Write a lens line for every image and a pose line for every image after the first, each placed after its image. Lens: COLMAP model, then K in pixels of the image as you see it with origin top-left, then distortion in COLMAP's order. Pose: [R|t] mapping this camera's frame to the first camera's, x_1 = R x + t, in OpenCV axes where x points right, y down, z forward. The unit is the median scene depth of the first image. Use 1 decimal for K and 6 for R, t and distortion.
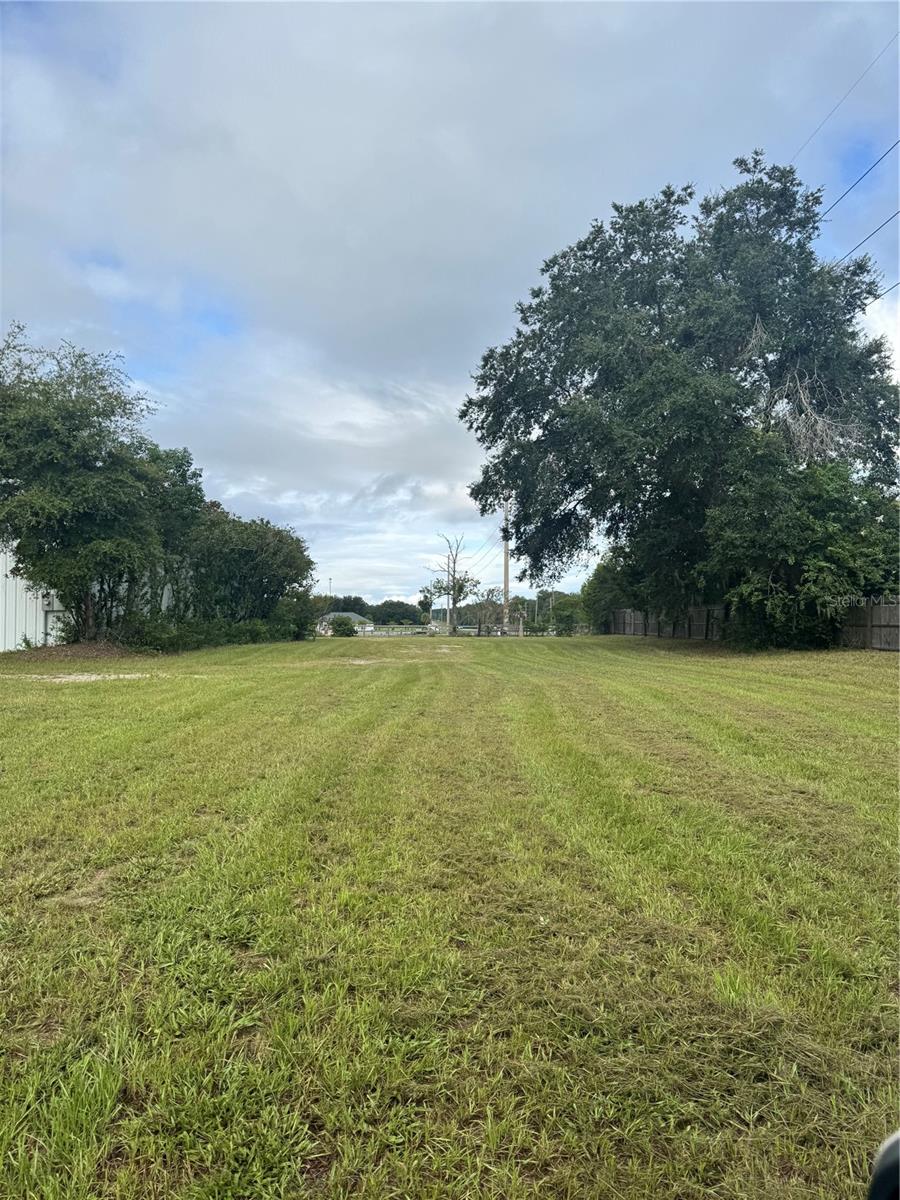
lens RADIAL K [[841.7, 0, 448.7], [0, 841.7, 601.1], [0, 0, 1]] dist [0.078850, -0.076463]
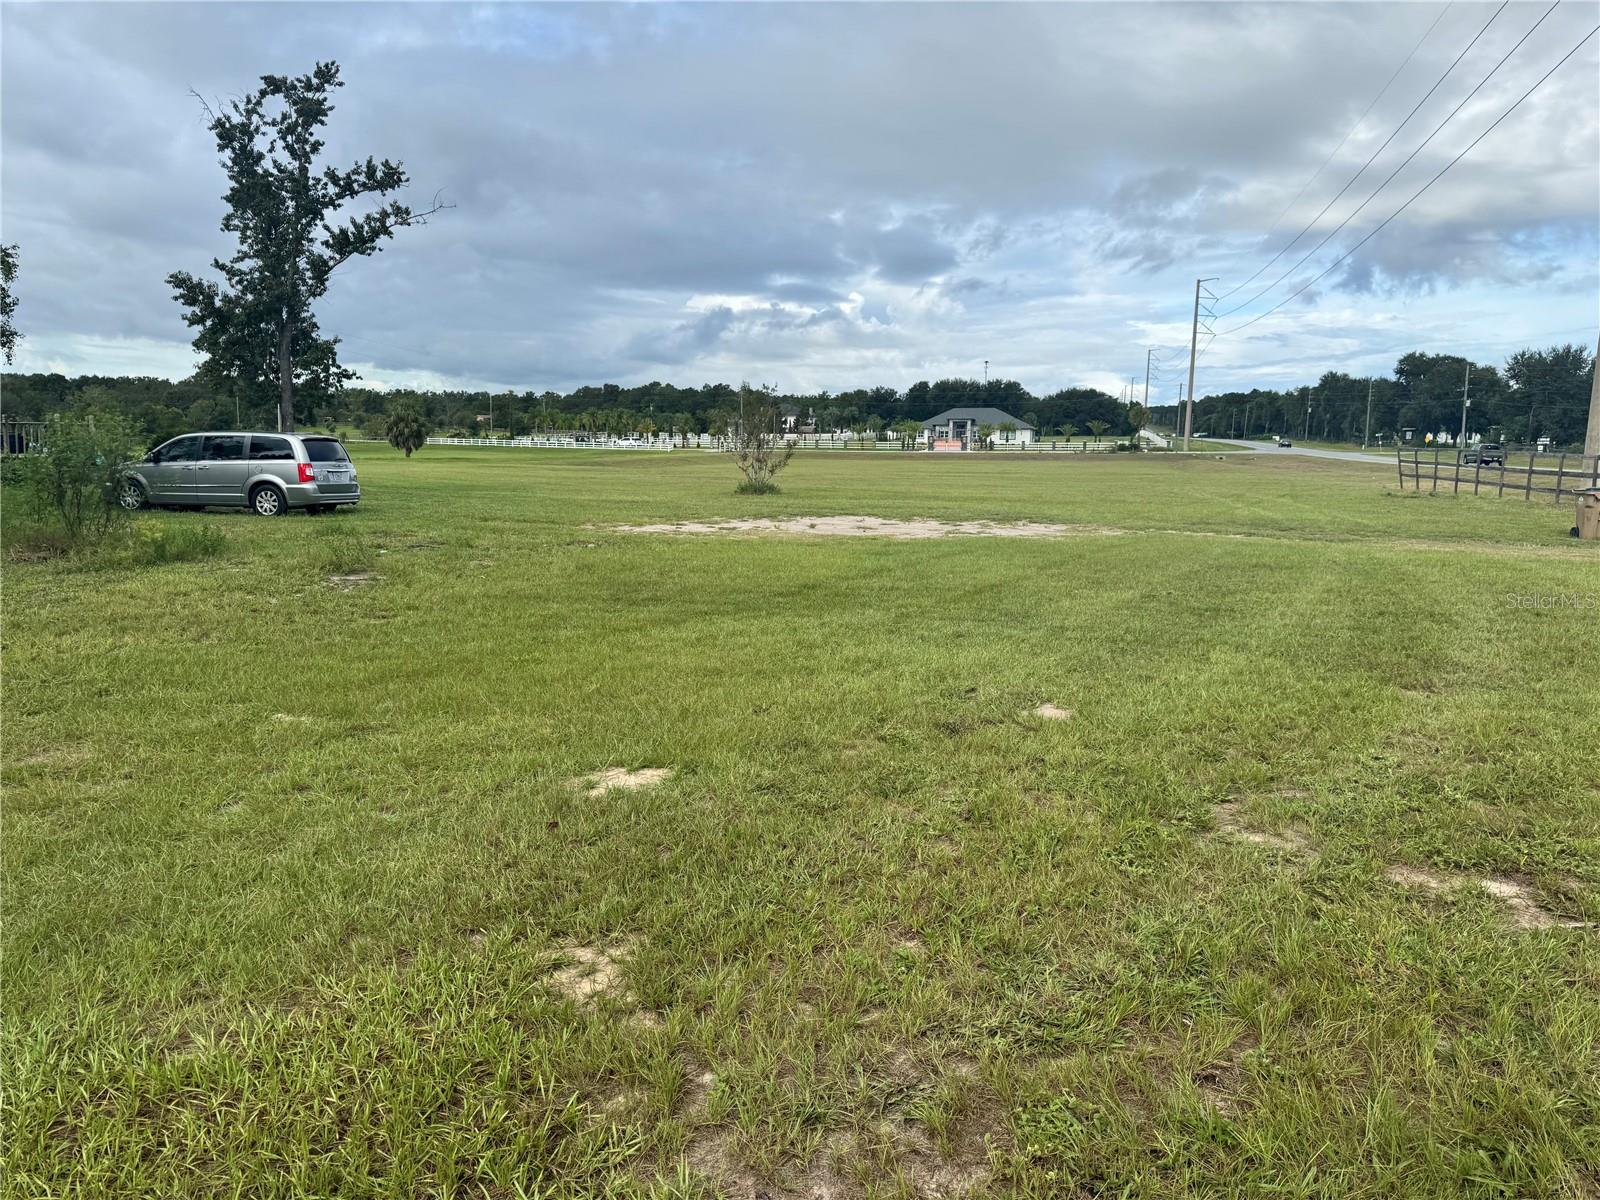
lens RADIAL K [[1122.3, 0, 800.4], [0, 1122.3, 609.5], [0, 0, 1]] dist [0.078850, -0.076463]
pose [[0.950460, 0.067095, -0.303519, -0.004322], [-0.009643, 0.982322, 0.186951, 0.005437], [0.310697, -0.174762, 0.934305, 0.230675]]
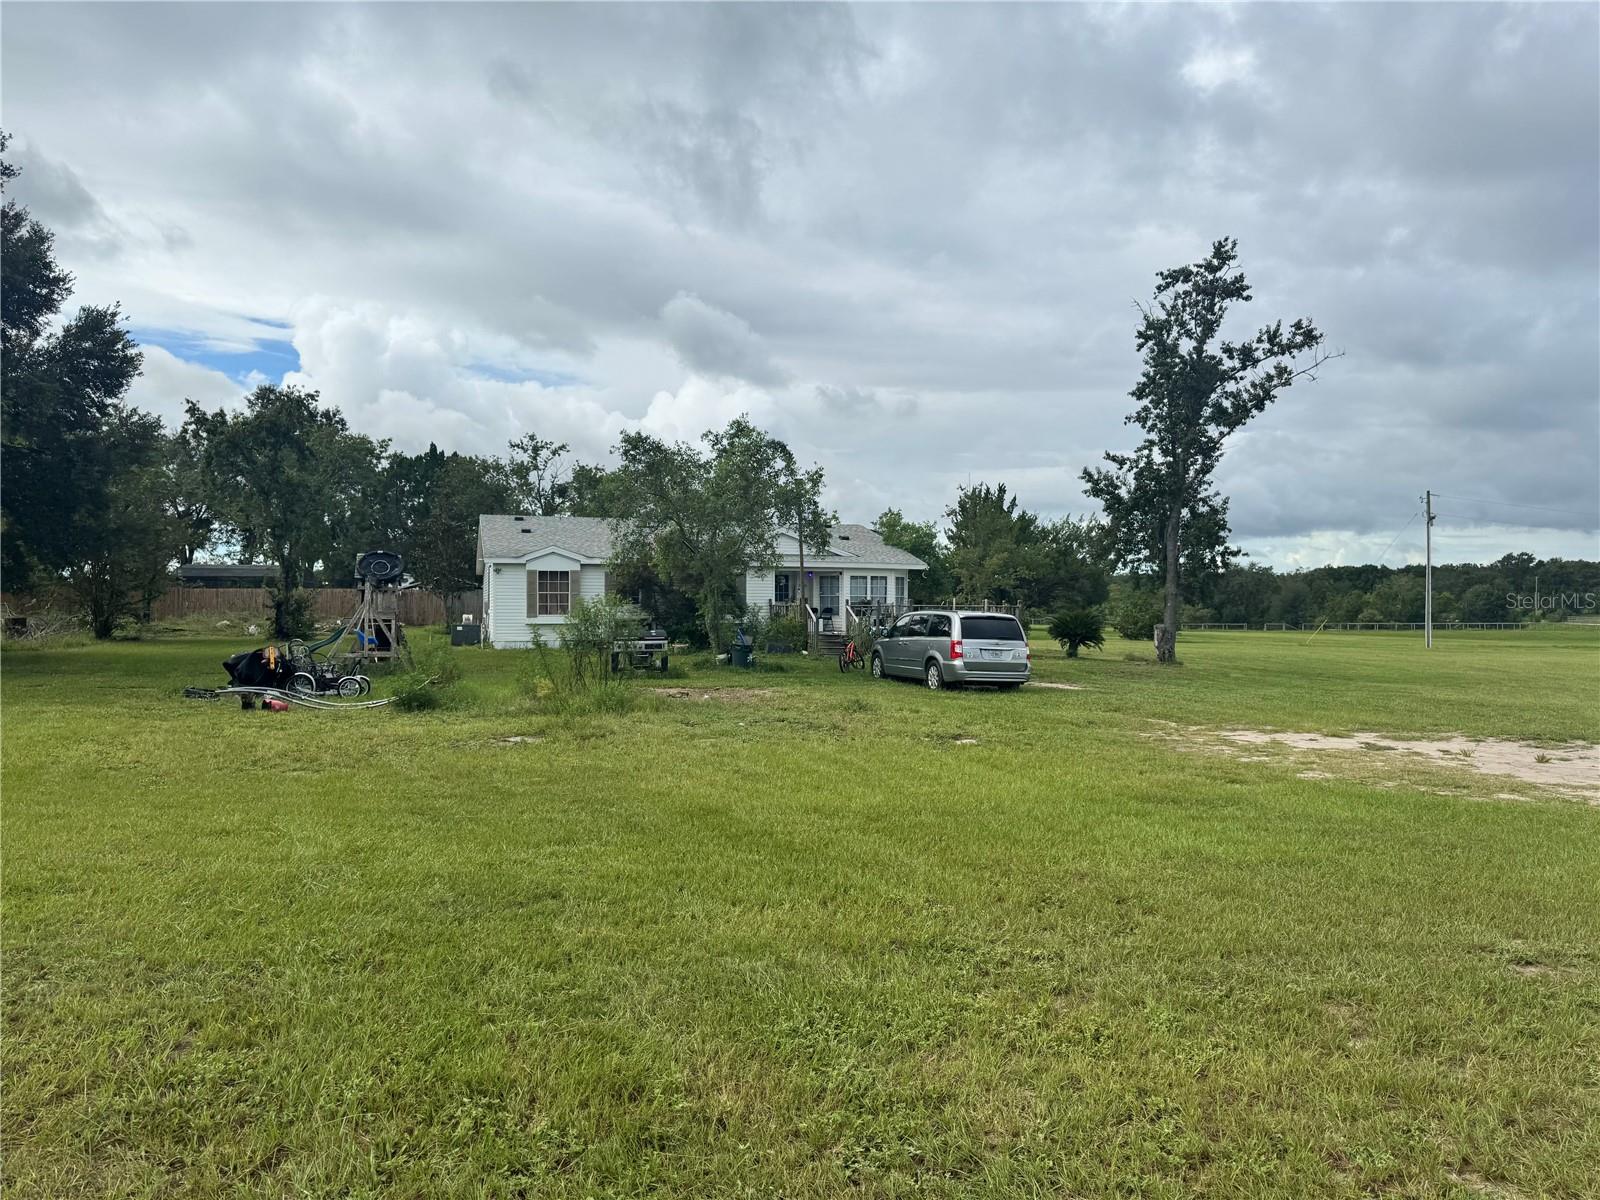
lens RADIAL K [[1122.3, 0, 768.7], [0, 1122.3, 589.0], [0, 0, 1]] dist [0.078850, -0.076463]
pose [[0.172508, -0.005728, -0.984992, 0.014238], [0.025058, 0.999685, -0.001425, 0.006693], [0.984689, -0.024436, 0.172597, 0.268081]]
